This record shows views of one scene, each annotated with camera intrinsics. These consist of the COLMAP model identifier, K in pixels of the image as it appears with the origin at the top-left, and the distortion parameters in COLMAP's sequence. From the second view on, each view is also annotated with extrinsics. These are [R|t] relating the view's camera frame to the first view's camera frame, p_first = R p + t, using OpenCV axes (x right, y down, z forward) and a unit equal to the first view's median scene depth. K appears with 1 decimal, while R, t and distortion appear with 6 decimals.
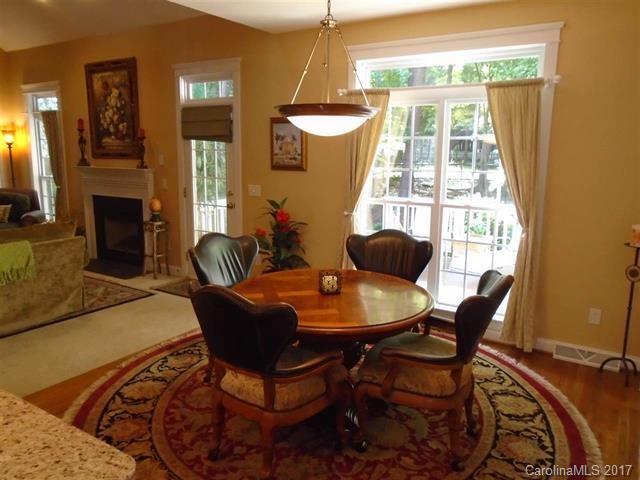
lens RADIAL K [[508.0, 0, 318.7], [0, 508.0, 241.6], [0, 0, 1]] dist [-0.000577, 0.005410]
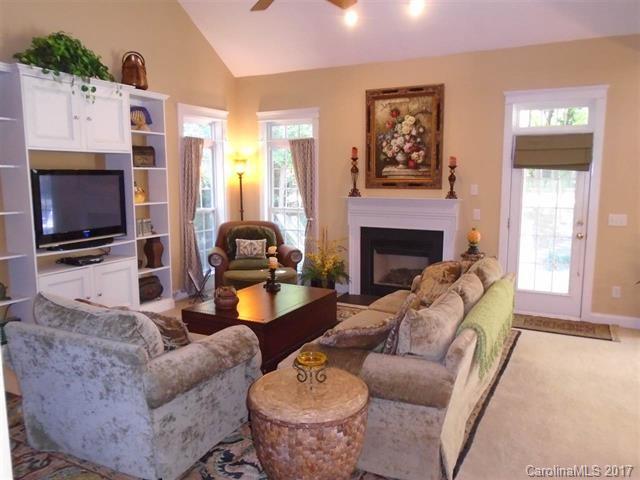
lens RADIAL K [[508.0, 0, 319.7], [0, 508.0, 240.1], [0, 0, 1]] dist [-0.000577, 0.005410]
pose [[0.995483, -0.015885, 0.093600, -0.653921], [0.021666, 0.997898, -0.061076, -0.013113], [-0.092433, 0.062828, 0.993735, 0.080433]]
